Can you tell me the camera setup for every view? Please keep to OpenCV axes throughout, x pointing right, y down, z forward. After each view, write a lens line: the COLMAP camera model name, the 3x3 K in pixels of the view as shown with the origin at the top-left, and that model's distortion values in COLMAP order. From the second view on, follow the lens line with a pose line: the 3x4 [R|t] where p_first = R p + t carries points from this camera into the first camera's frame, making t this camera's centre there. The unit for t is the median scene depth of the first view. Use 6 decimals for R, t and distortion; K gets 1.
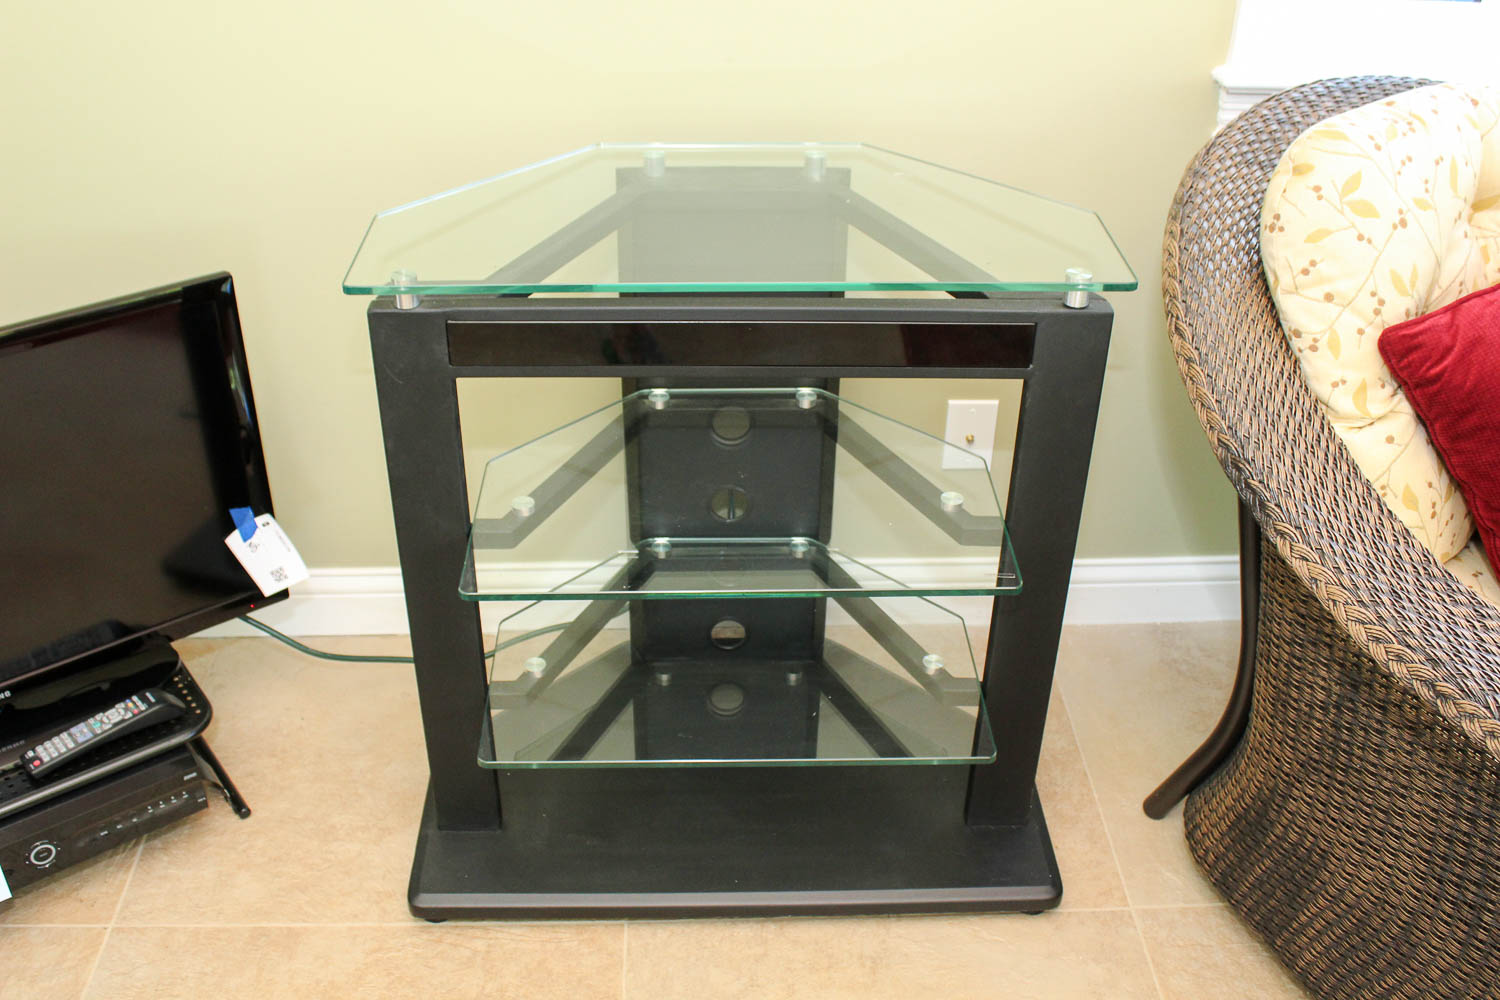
lens RADIAL K [[1456.7, 0, 744.6], [0, 1456.7, 521.7], [0, 0, 1]] dist [-0.100288, -0.004079]
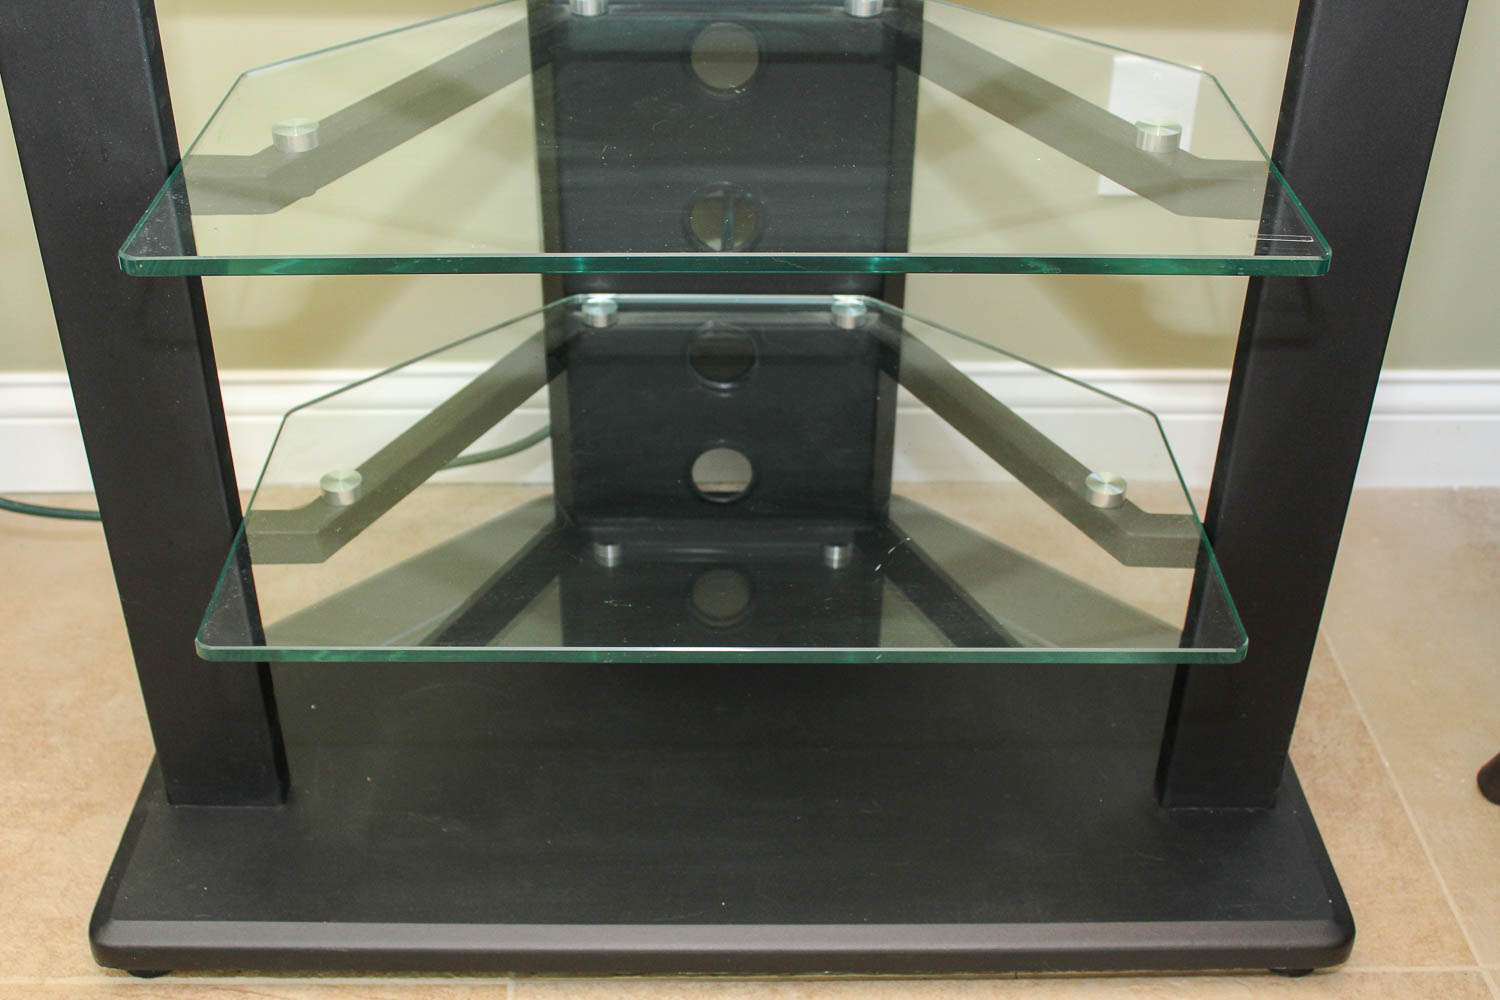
lens RADIAL K [[1722.8, 0, 750.0], [0, 1722.8, 500.0], [0, 0, 1]] dist [-0.065562, 0.048704]
pose [[0.999808, 0.007122, -0.018266, 0.013680], [-0.007386, 0.999868, -0.014455, 0.109416], [0.018161, 0.014587, 0.999729, 0.372566]]
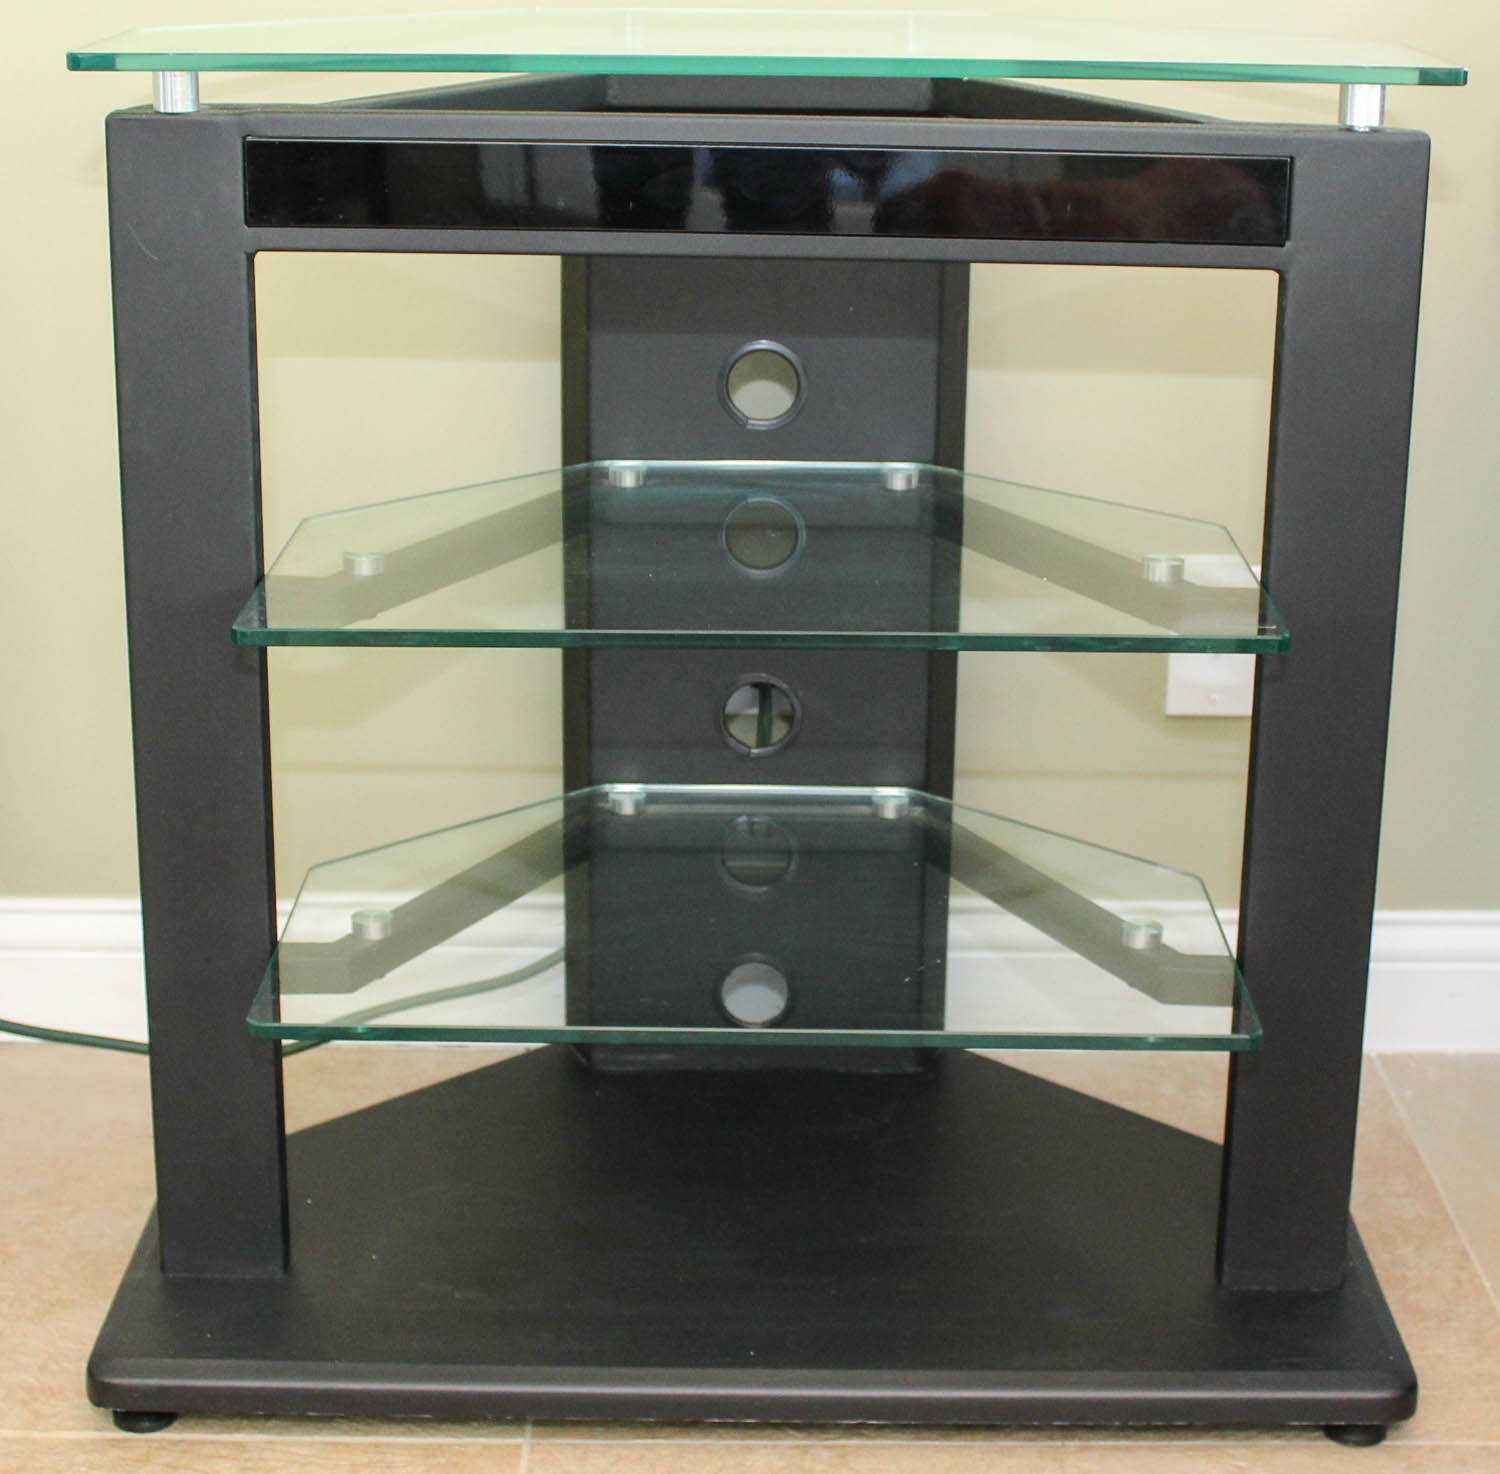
lens RADIAL K [[2879.4, 0, 801.2], [0, 2879.4, 731.6], [0, 0, 1]] dist [0.017041, -0.429588]
pose [[0.999776, 0.007854, -0.019653, 0.027923], [-0.013098, 0.959008, -0.283075, 0.313878], [0.016624, 0.283269, 0.958896, -0.004561]]
